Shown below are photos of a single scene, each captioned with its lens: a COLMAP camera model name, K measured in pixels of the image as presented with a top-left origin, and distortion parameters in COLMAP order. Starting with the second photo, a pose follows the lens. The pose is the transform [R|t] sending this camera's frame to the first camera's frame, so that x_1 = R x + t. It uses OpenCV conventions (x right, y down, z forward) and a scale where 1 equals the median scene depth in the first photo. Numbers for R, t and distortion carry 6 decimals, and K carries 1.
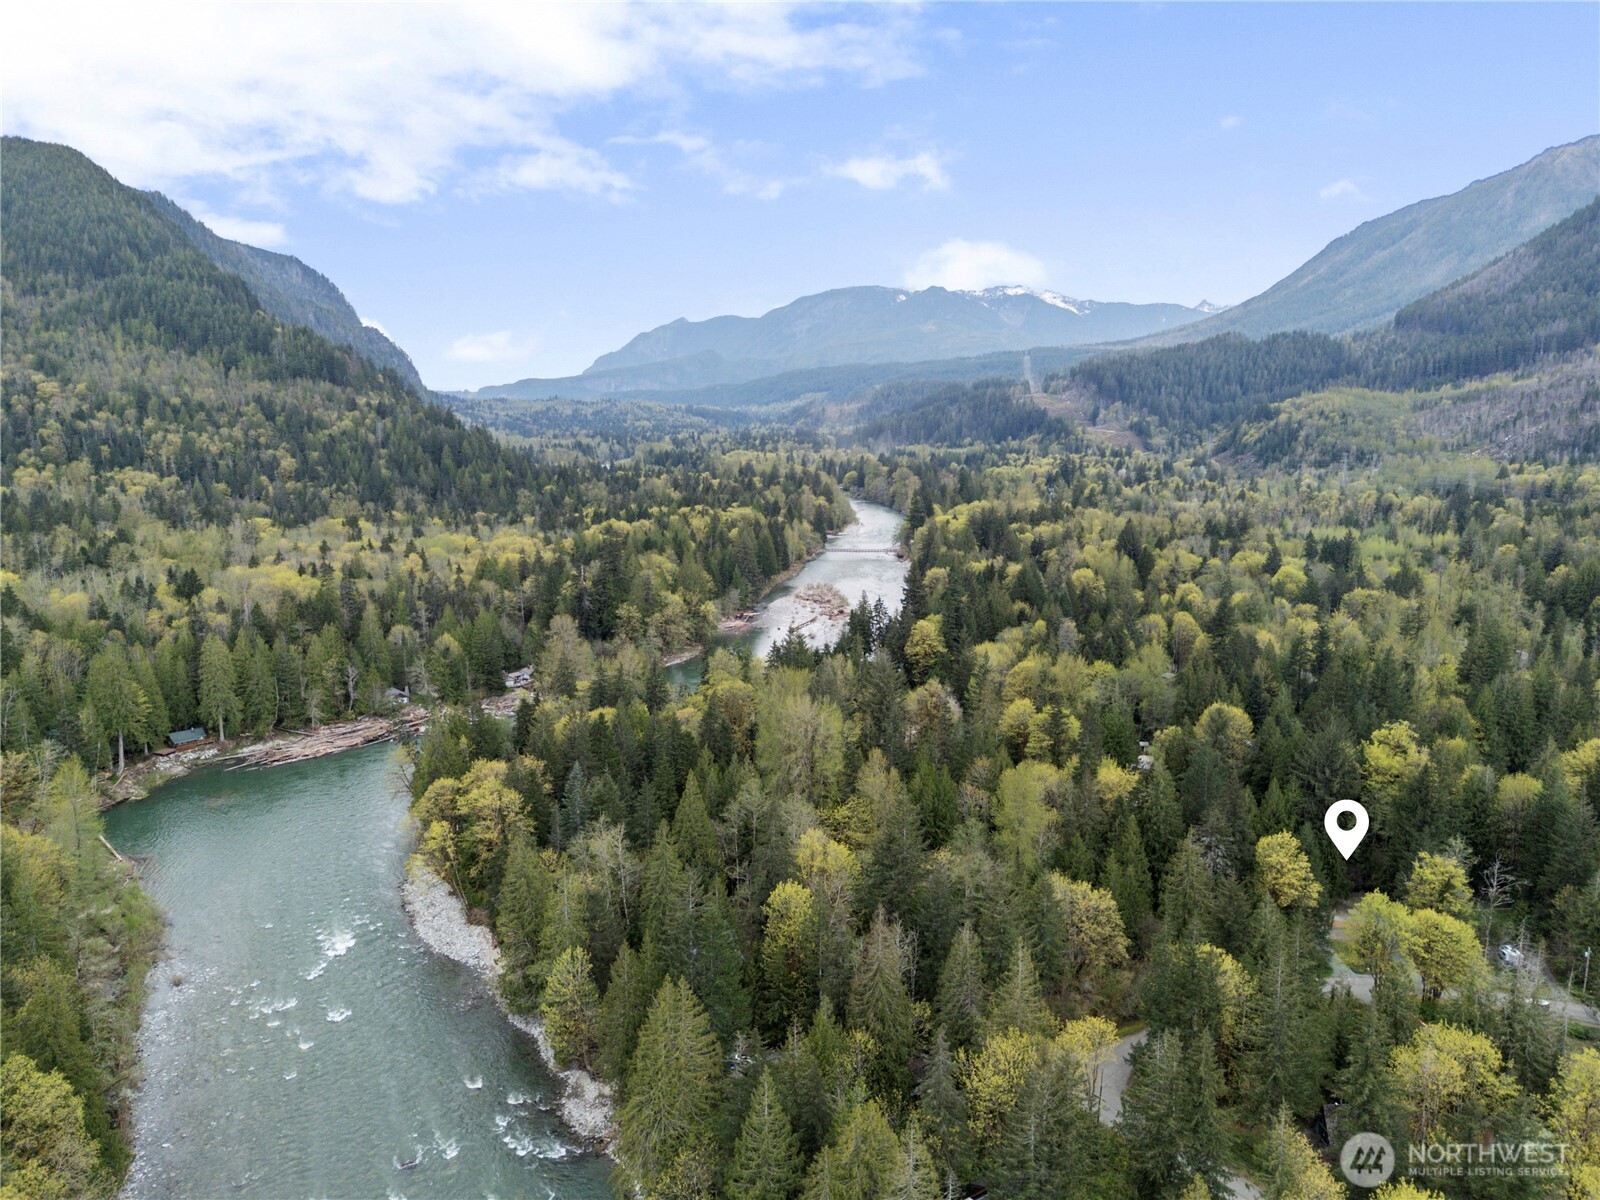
lens RADIAL K [[1105.3, 0, 800.0], [0, 1105.3, 600.0], [0, 0, 1]] dist [0.001561, 0.000124]
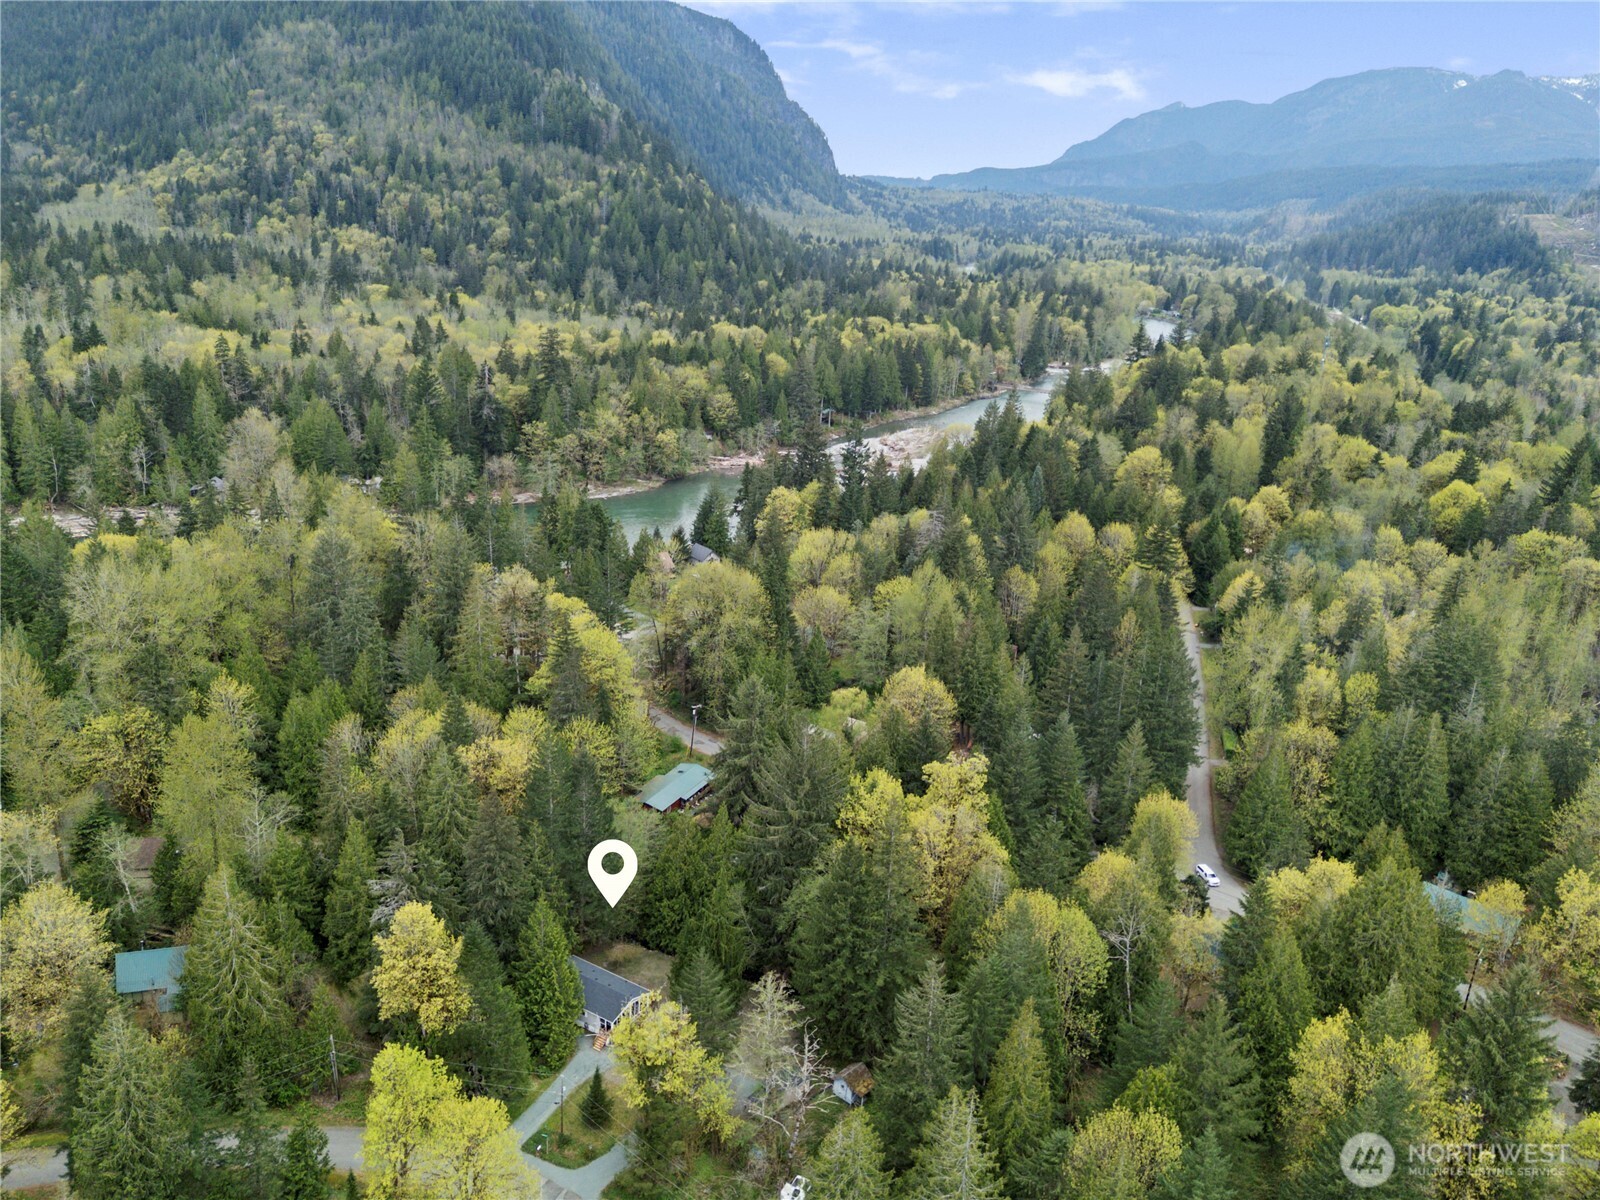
lens RADIAL K [[1119.8, 0, 800.0], [0, 1119.8, 600.0], [0, 0, 1]] dist [0.019275, 0.000674]
pose [[0.917127, 0.187976, -0.351487, 0.162754], [-0.126435, 0.973470, 0.190711, -0.027809], [0.378012, -0.130466, 0.916562, 0.138100]]
